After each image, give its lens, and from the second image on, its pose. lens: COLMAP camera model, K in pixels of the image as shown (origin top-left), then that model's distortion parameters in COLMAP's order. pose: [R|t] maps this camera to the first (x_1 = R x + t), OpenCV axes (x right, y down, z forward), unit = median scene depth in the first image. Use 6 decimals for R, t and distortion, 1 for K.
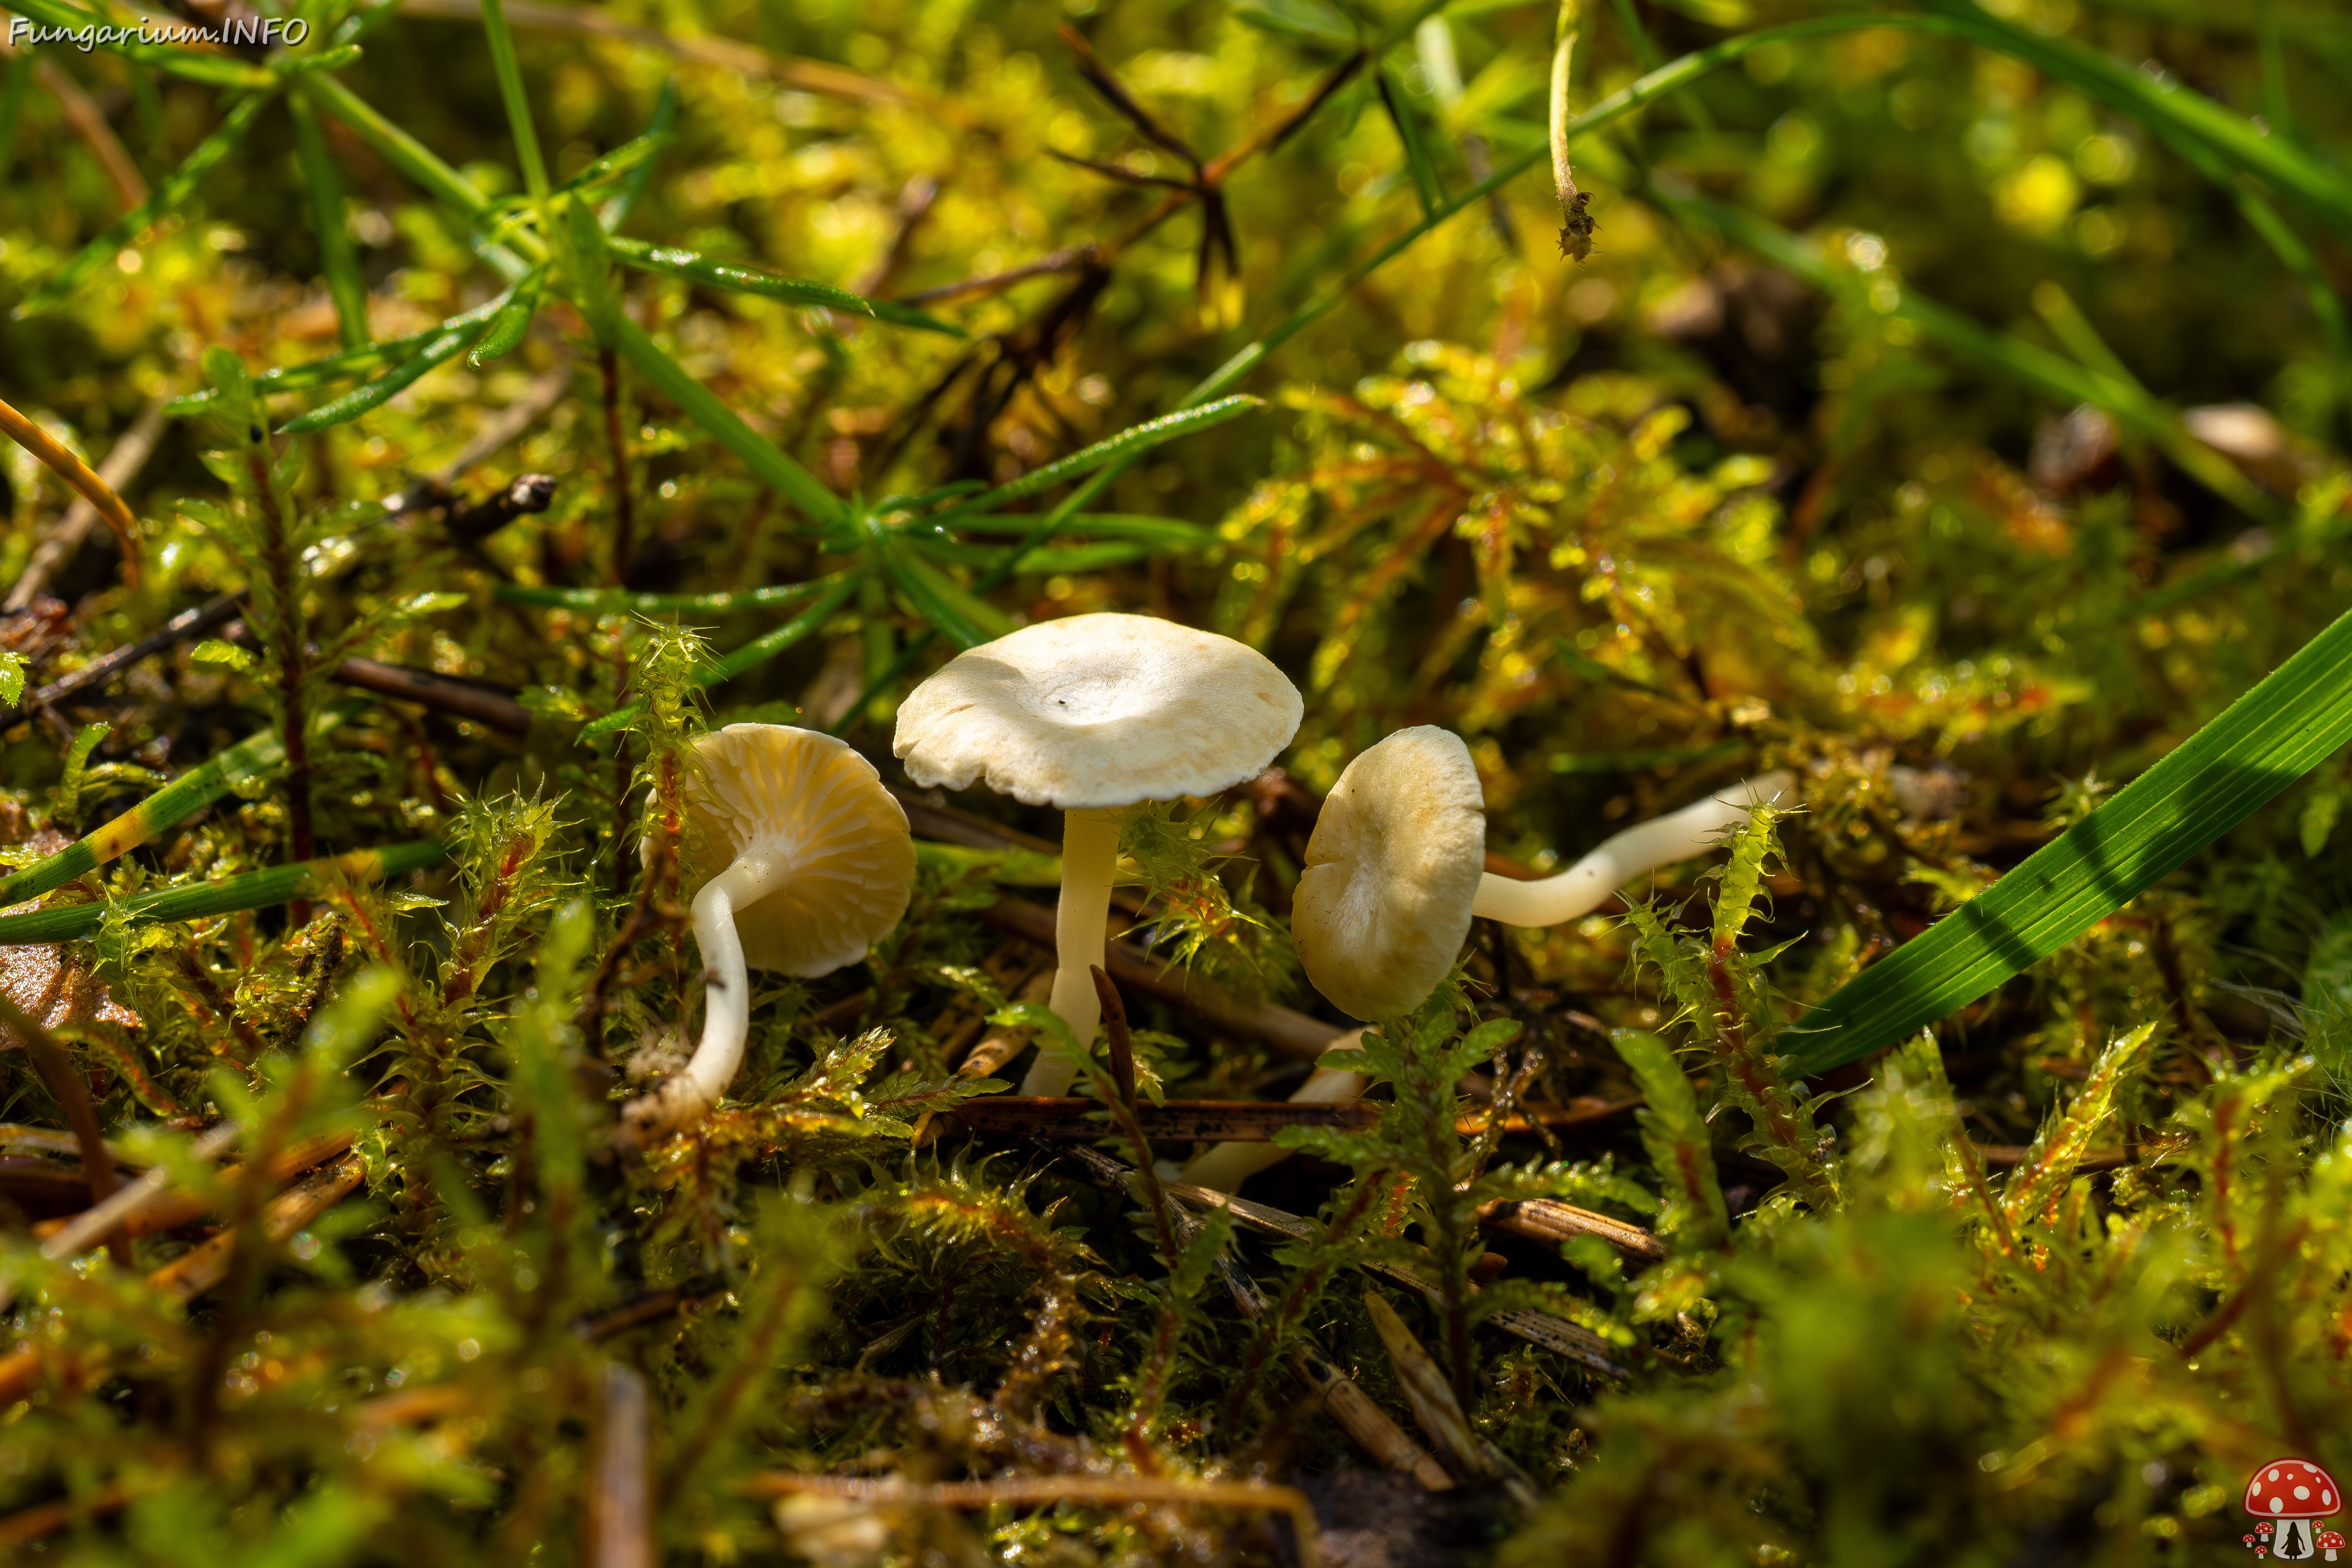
lens RADIAL K [[3763.0, 0, 1176.0], [0, 3763.0, 784.0], [0, 0, 1]] dist [-0.002117, -0.015549]
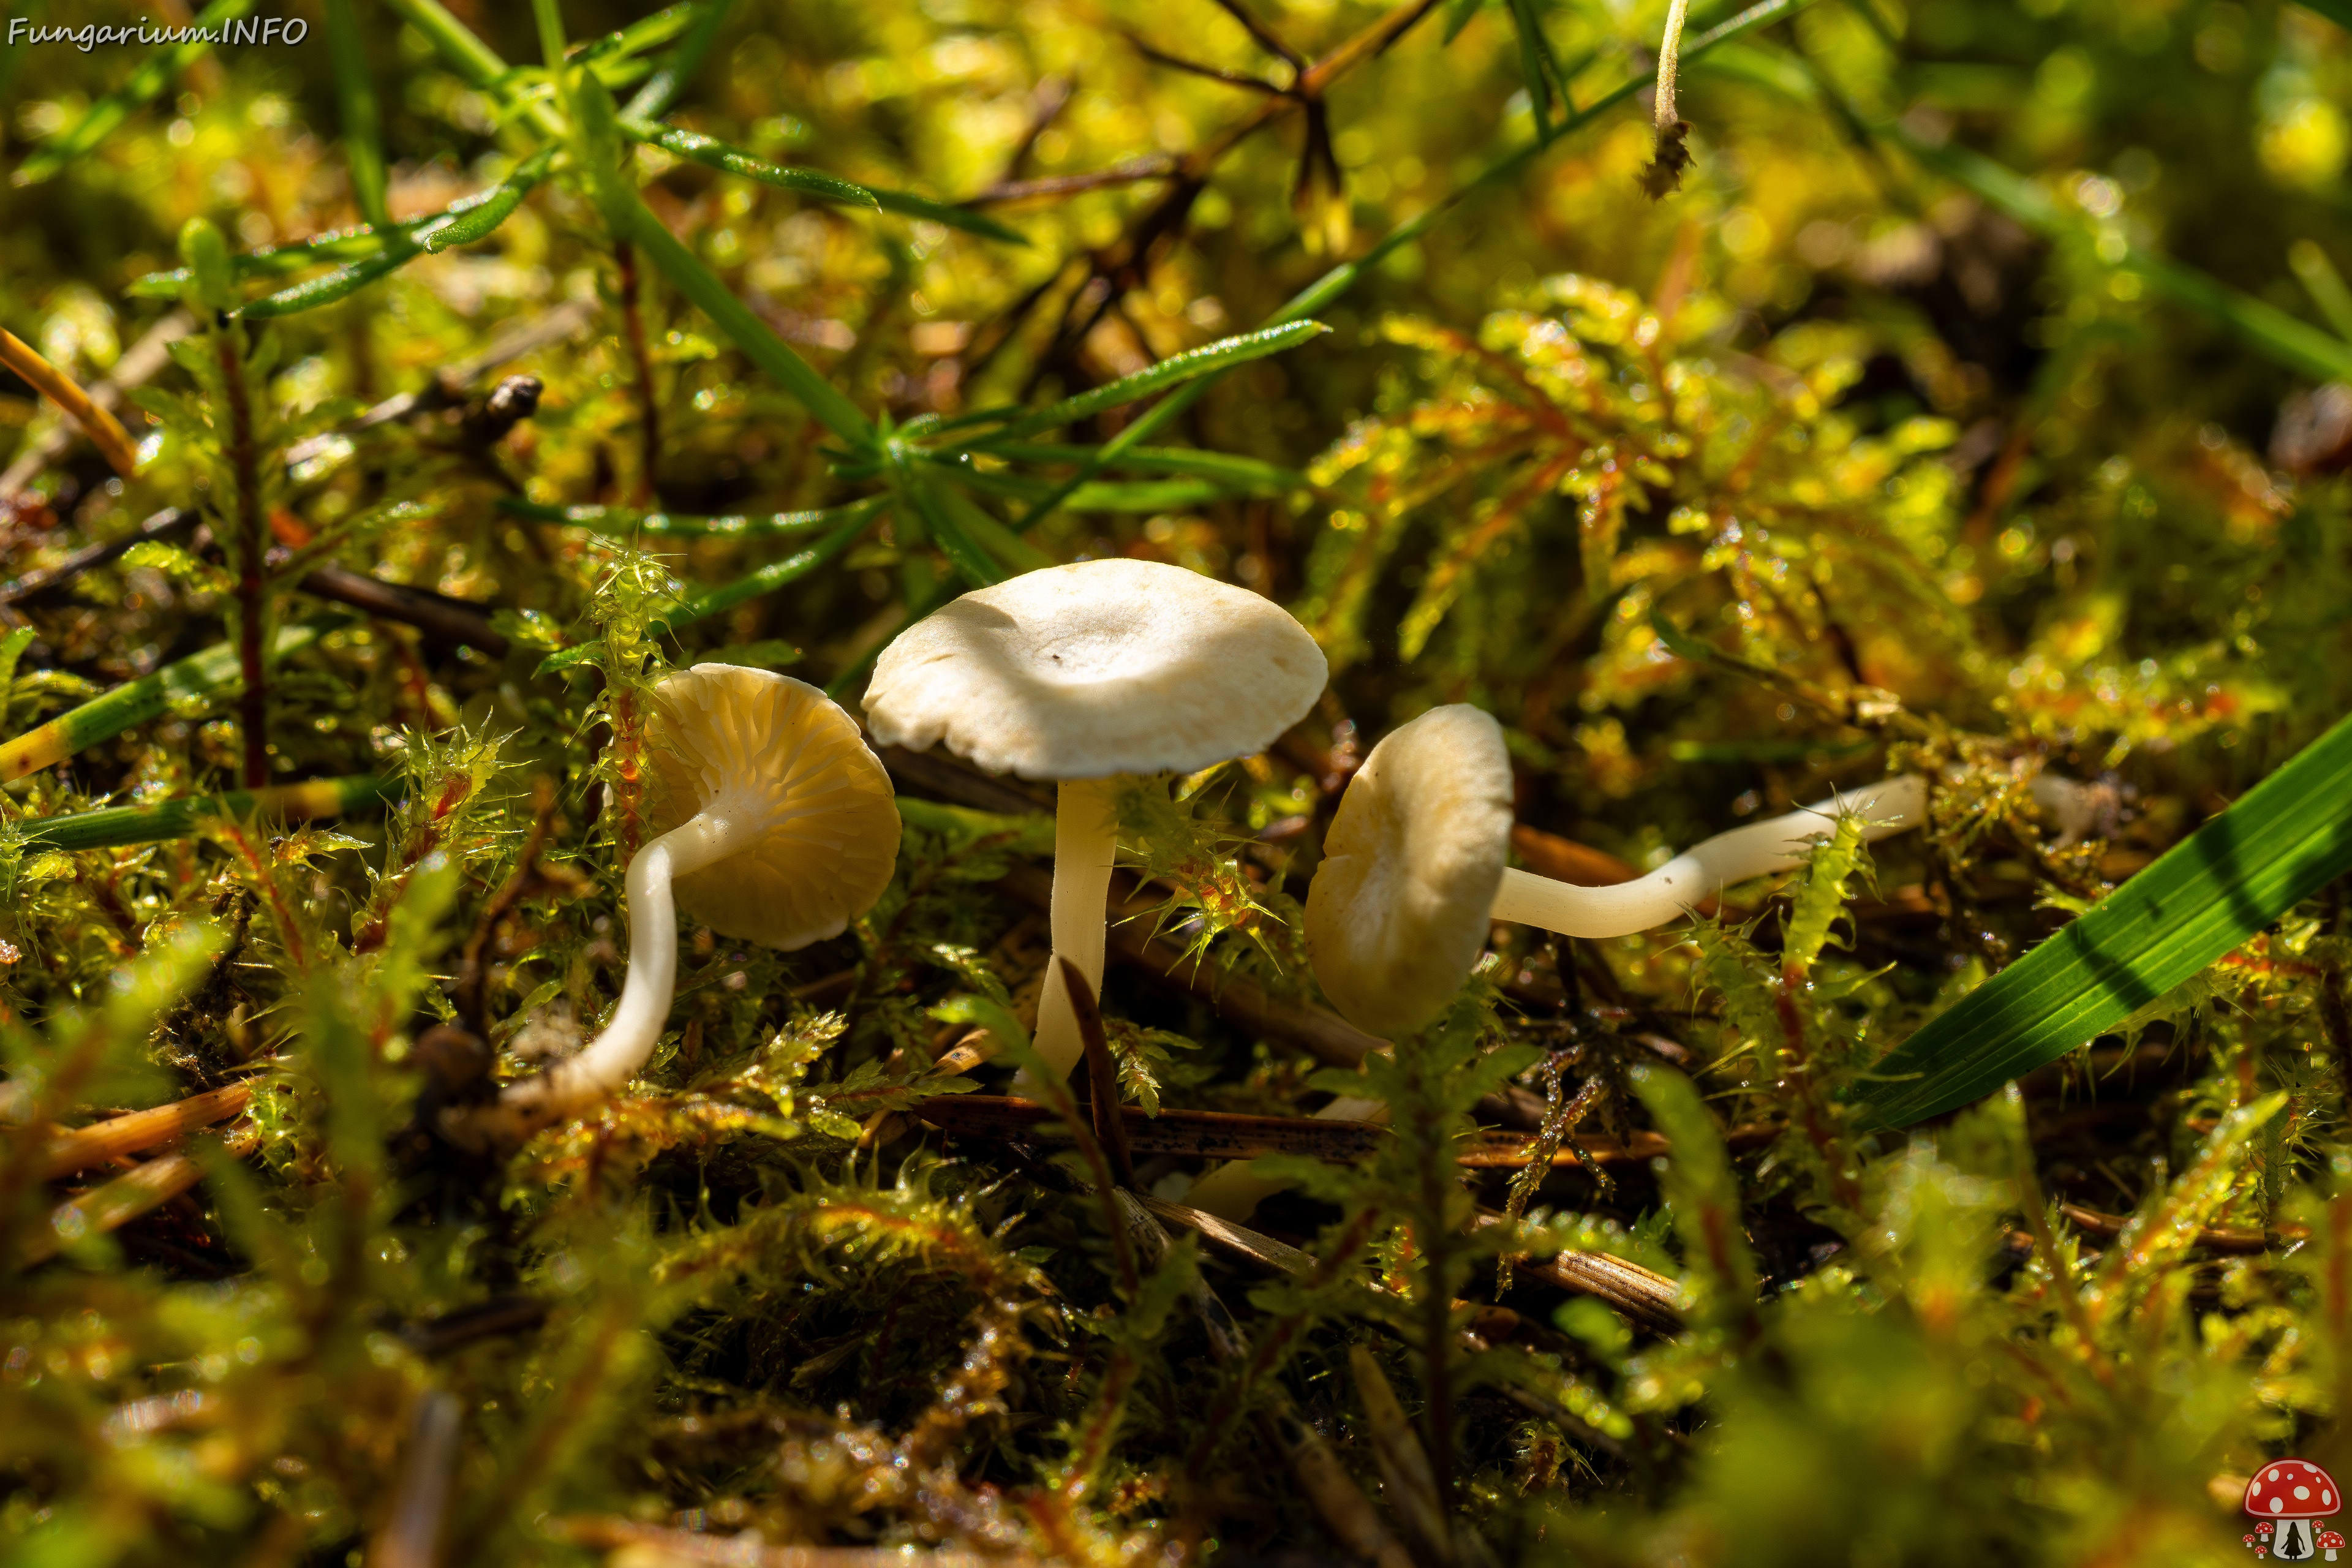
lens RADIAL K [[3763.0, 0, 1176.0], [0, 3763.0, 784.0], [0, 0, 1]] dist [-0.002117, -0.015549]
pose [[0.994072, 0.052527, -0.095192, 0.079862], [-0.051059, 0.998537, 0.017798, -0.008653], [0.095987, -0.012832, 0.995300, 0.114266]]
